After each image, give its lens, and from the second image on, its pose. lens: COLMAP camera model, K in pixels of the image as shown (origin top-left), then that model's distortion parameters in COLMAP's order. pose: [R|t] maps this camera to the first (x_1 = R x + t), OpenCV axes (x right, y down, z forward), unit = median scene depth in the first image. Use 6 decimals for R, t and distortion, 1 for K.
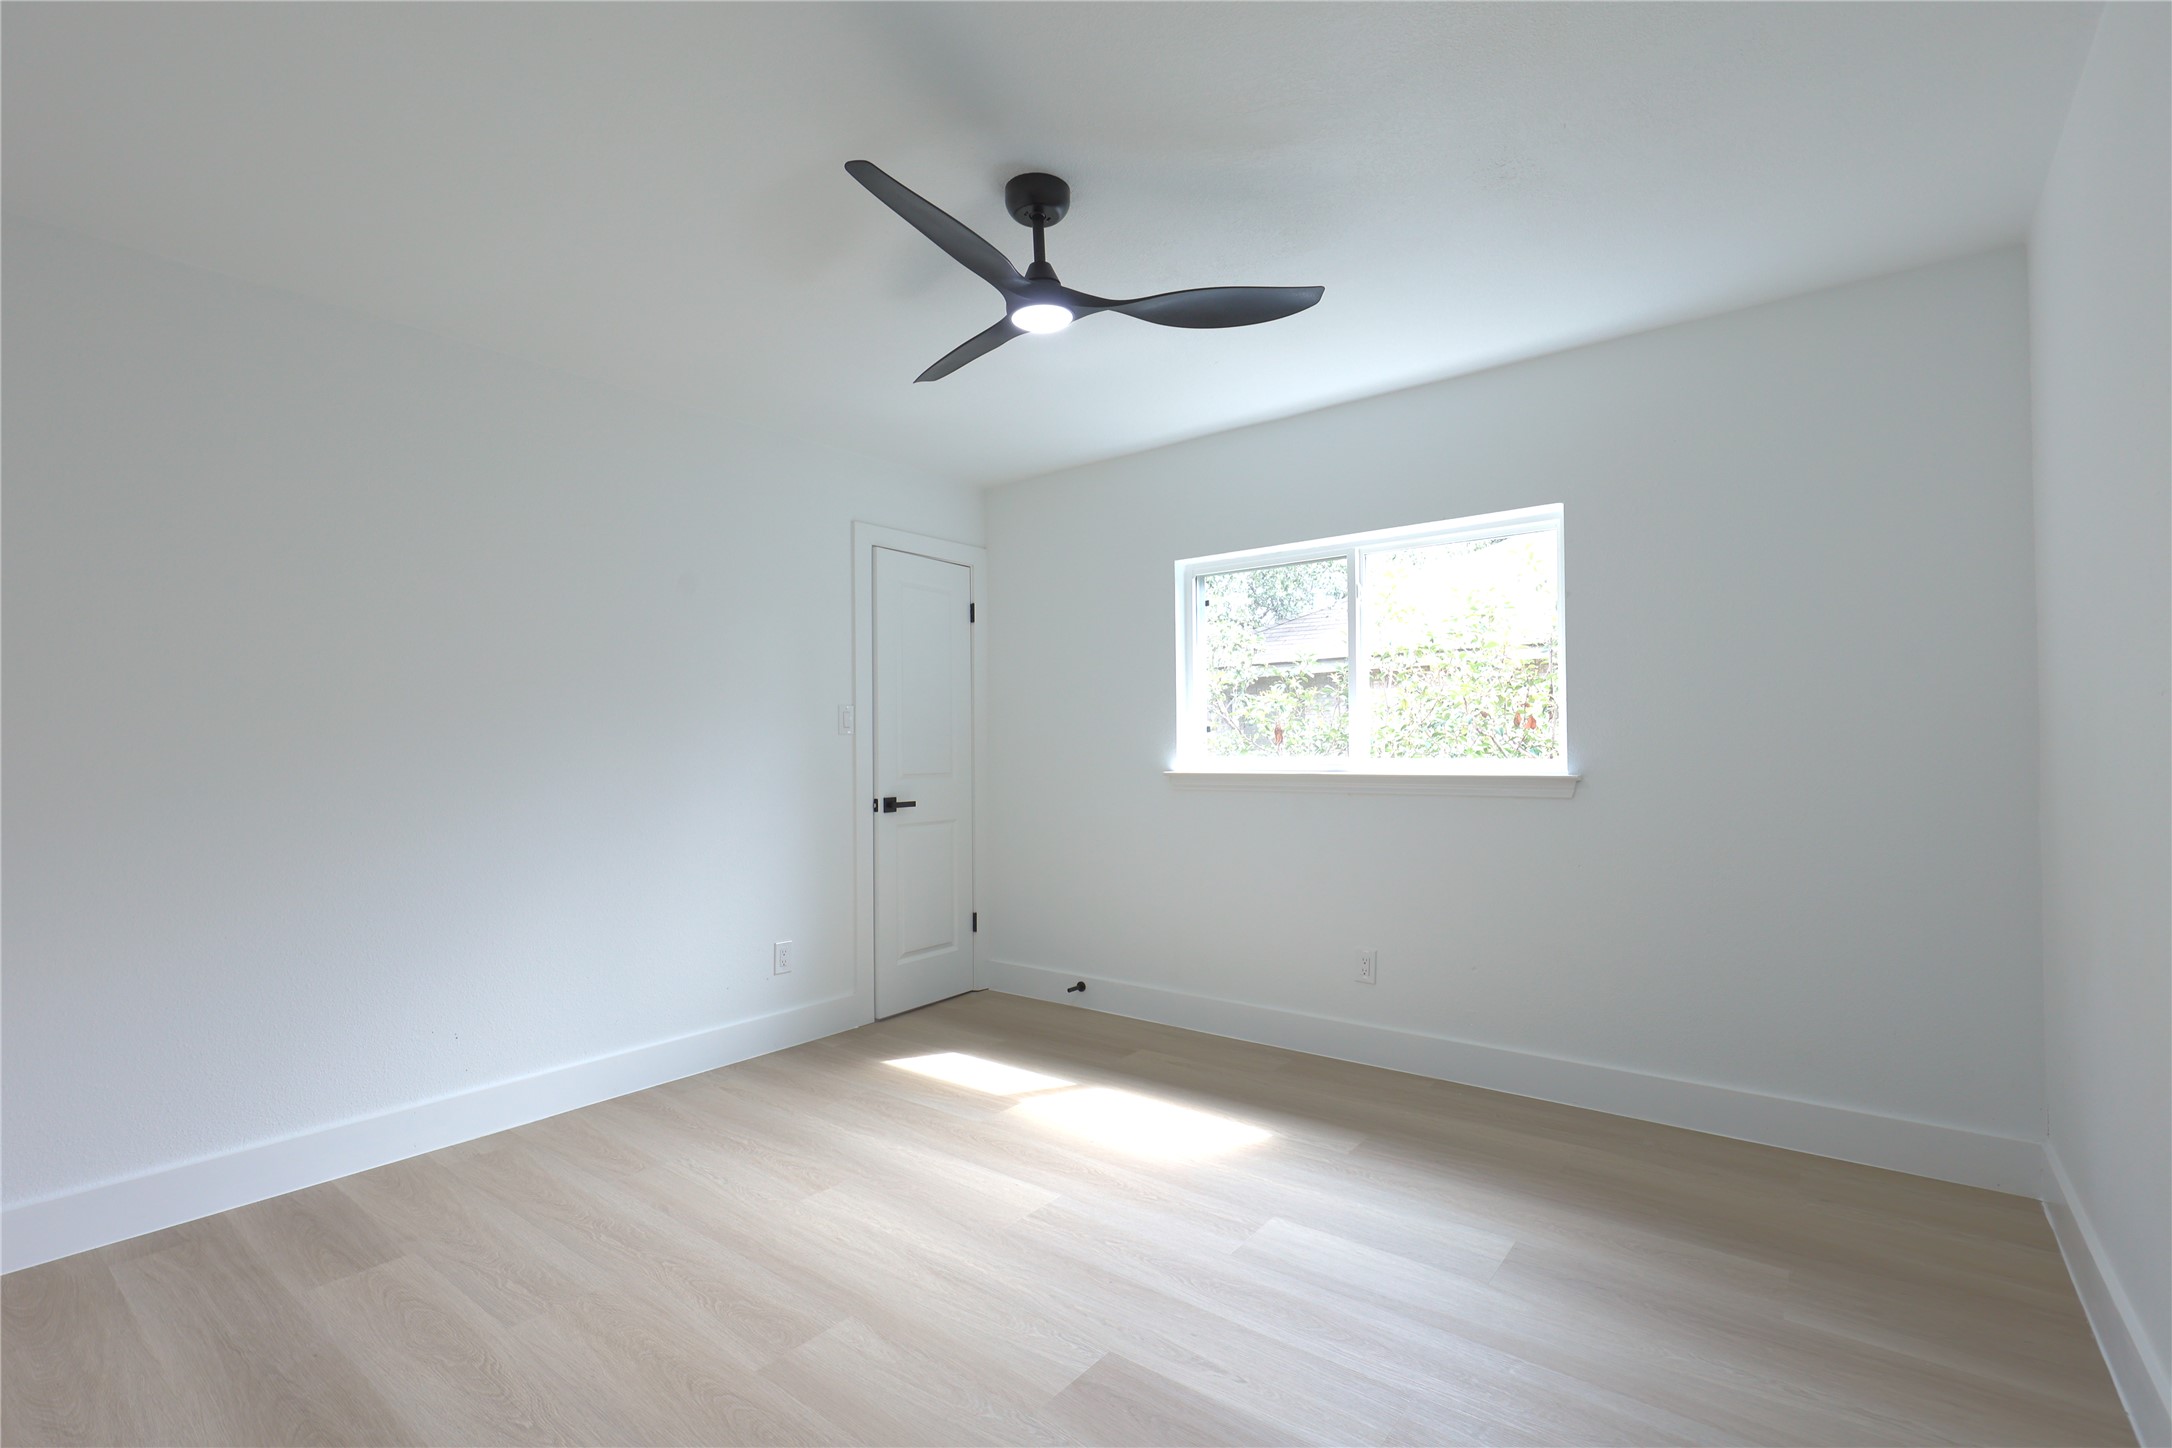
lens RADIAL K [[977.4, 0, 1077.6], [0, 977.4, 735.7], [0, 0, 1]] dist [-0.001349, -0.000554]
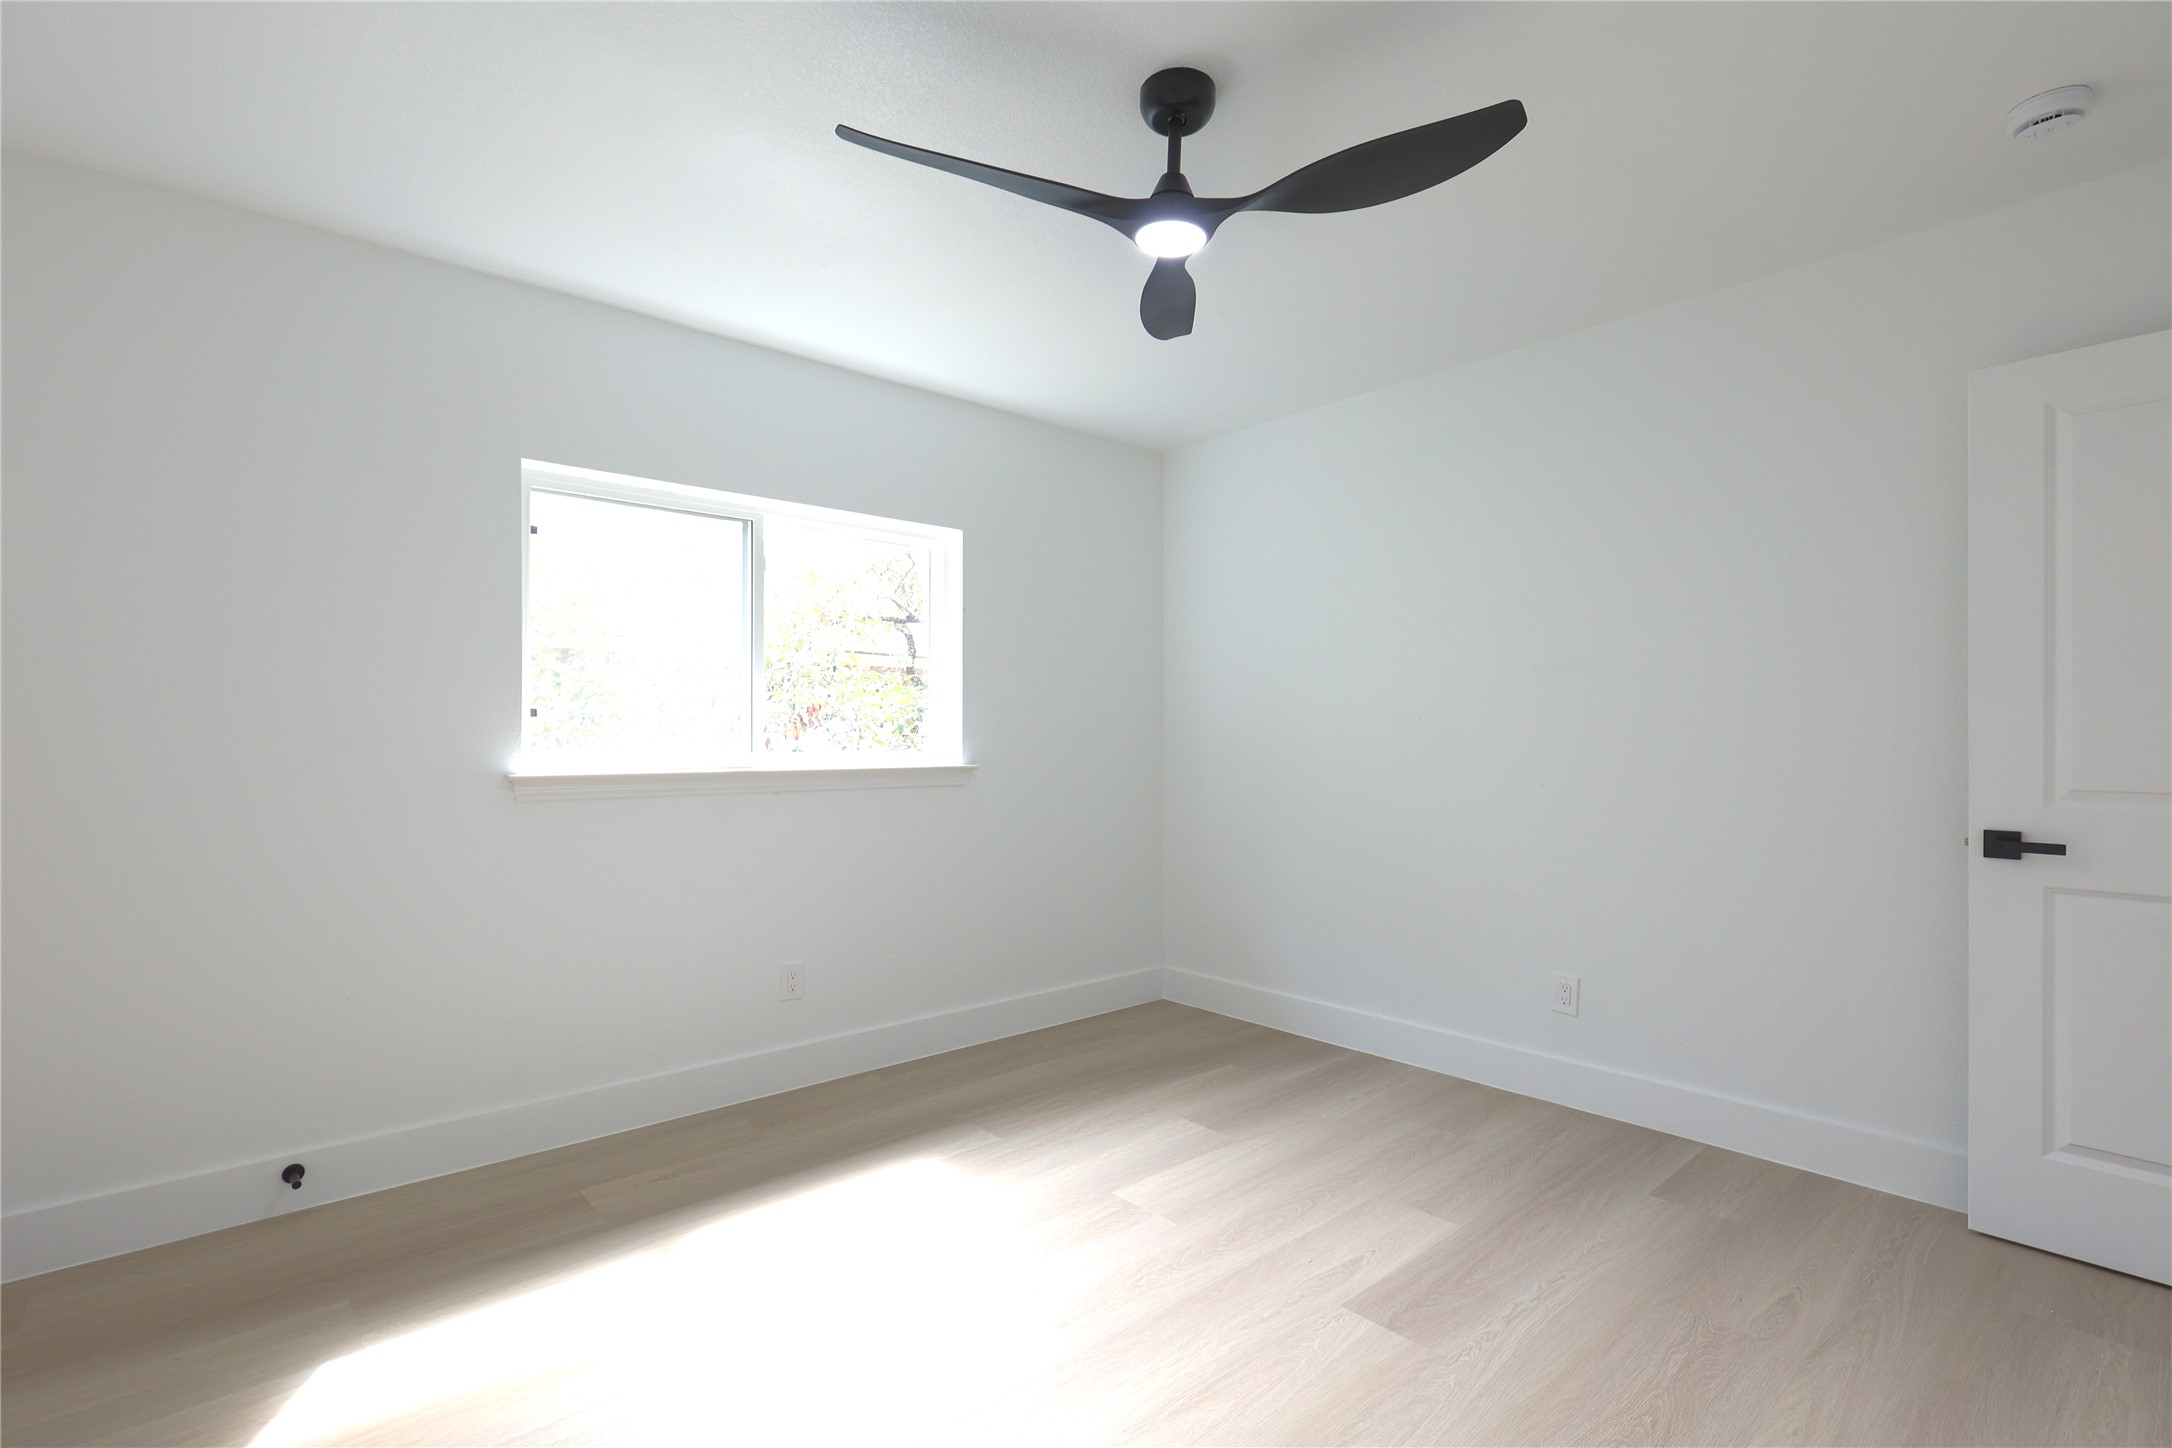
lens RADIAL K [[1003.2, 0, 1079.7], [0, 1003.2, 736.2], [0, 0, 1]] dist [-0.004274, -0.000443]
pose [[0.182358, 0.011892, 0.983160, -0.723879], [-0.012583, 0.999873, -0.009760, 0.017883], [-0.983152, -0.010591, 0.182484, 0.718316]]
